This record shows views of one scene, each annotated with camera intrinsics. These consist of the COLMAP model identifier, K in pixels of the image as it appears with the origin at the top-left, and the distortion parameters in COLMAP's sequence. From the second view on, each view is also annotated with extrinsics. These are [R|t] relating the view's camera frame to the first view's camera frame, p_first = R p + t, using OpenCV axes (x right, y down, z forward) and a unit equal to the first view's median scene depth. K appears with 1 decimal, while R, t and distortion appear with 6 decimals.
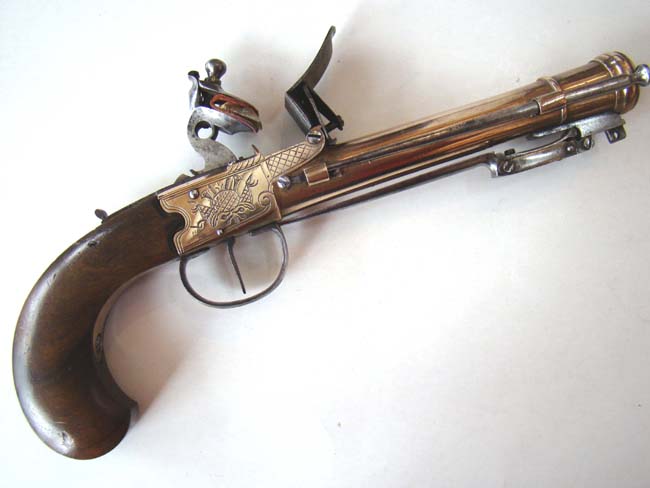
lens RADIAL K [[543.0, 0, 325.0], [0, 543.0, 244.0], [0, 0, 1]] dist [-0.163227, 0.000991]
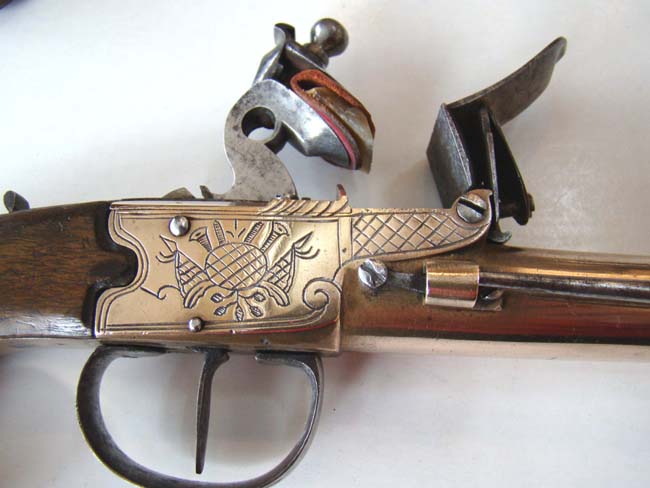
lens RADIAL K [[543.0, 0, 325.0], [0, 543.0, 244.0], [0, 0, 1]] dist [-0.163227, 0.000991]
pose [[0.917747, 0.343724, -0.198985, -0.032231], [-0.384867, 0.893376, -0.231853, -0.020345], [0.098075, 0.289366, 0.952181, 0.566121]]
